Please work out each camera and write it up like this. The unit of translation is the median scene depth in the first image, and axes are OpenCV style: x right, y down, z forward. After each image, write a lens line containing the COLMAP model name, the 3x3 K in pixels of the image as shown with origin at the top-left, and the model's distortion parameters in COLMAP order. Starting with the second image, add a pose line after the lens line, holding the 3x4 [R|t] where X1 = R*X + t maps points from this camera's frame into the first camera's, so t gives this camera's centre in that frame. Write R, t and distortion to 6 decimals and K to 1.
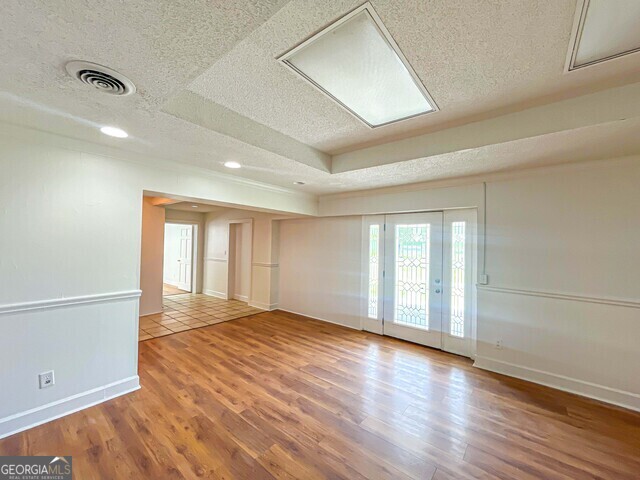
lens RADIAL K [[260.3, 0, 318.9], [0, 260.3, 238.1], [0, 0, 1]] dist [-0.001251, -0.000154]
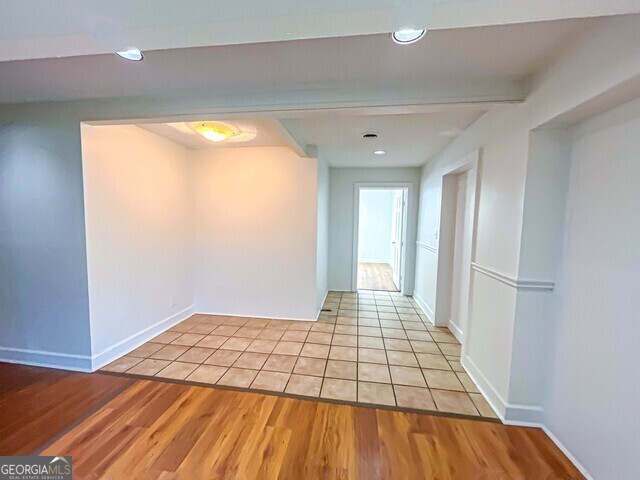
lens RADIAL K [[260.3, 0, 318.9], [0, 260.3, 238.1], [0, 0, 1]] dist [-0.001251, -0.000154]
pose [[0.518184, 0.058149, -0.853290, -0.072287], [0.009849, 0.997214, 0.073938, 0.040008], [0.855212, -0.046717, 0.516168, 0.967842]]
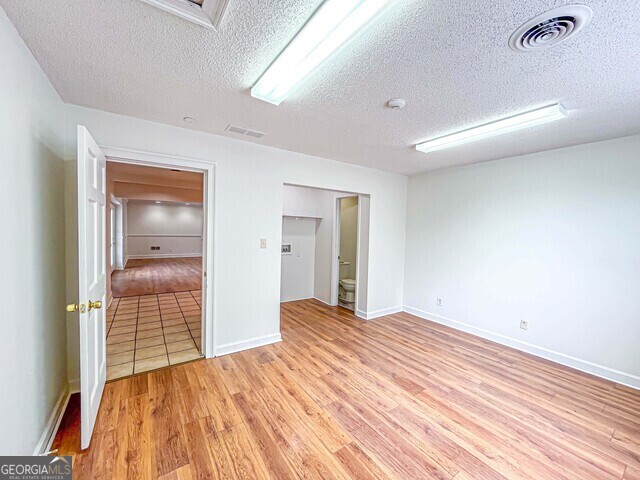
lens RADIAL K [[260.3, 0, 318.9], [0, 260.3, 238.1], [0, 0, 1]] dist [-0.001251, -0.000154]
pose [[-0.957896, -0.050557, 0.282628, -1.638563], [-0.046996, 0.998707, 0.019368, 0.043147], [-0.283242, 0.005270, -0.959034, 2.454829]]
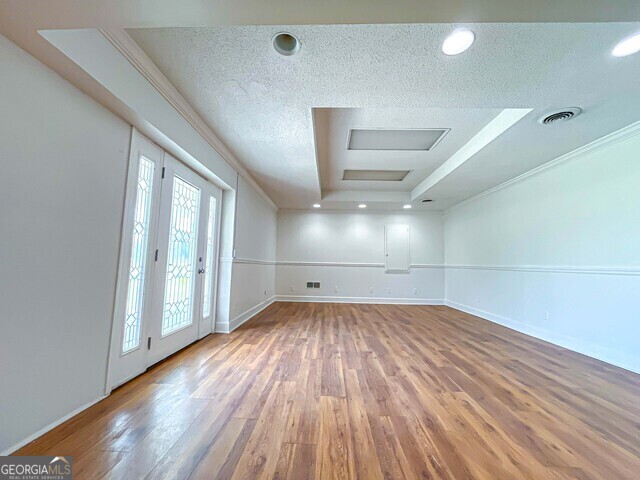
lens RADIAL K [[260.3, 0, 318.9], [0, 260.3, 238.1], [0, 0, 1]] dist [-0.001251, -0.000154]
pose [[-0.607373, 0.047842, 0.792975, -0.443683], [-0.047085, 0.994262, -0.096051, 0.155559], [-0.793020, -0.095676, -0.601635, 1.186790]]
